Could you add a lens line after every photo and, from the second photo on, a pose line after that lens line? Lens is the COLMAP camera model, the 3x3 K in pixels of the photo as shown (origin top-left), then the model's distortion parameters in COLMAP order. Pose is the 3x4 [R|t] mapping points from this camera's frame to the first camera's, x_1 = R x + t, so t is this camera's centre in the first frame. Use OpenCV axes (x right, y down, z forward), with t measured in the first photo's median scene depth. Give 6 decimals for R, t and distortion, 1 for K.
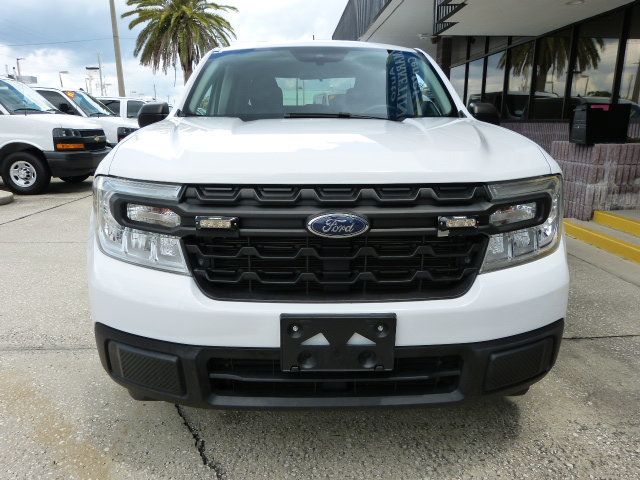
lens RADIAL K [[476.8, 0, 313.1], [0, 476.8, 241.8], [0, 0, 1]] dist [-0.022694, 0.012053]
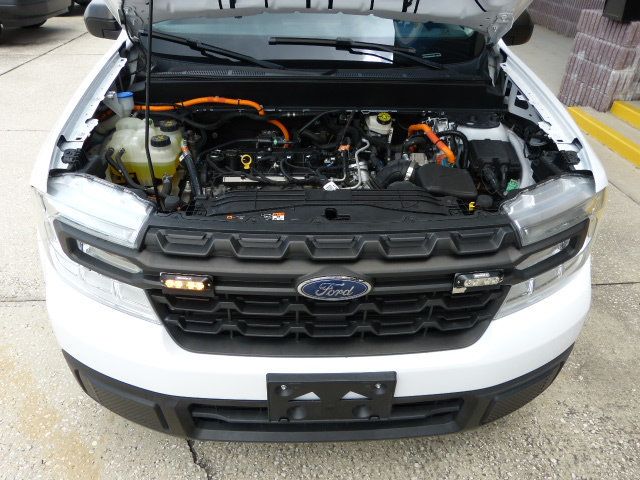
lens RADIAL K [[481.4, 0, 316.7], [0, 481.4, 243.8], [0, 0, 1]] dist [-0.033557, 0.026722]
pose [[0.999586, 0.004444, 0.028432, -0.001797], [-0.013512, 0.944803, 0.327359, -0.327546], [-0.025408, -0.327608, 0.944472, 0.207230]]
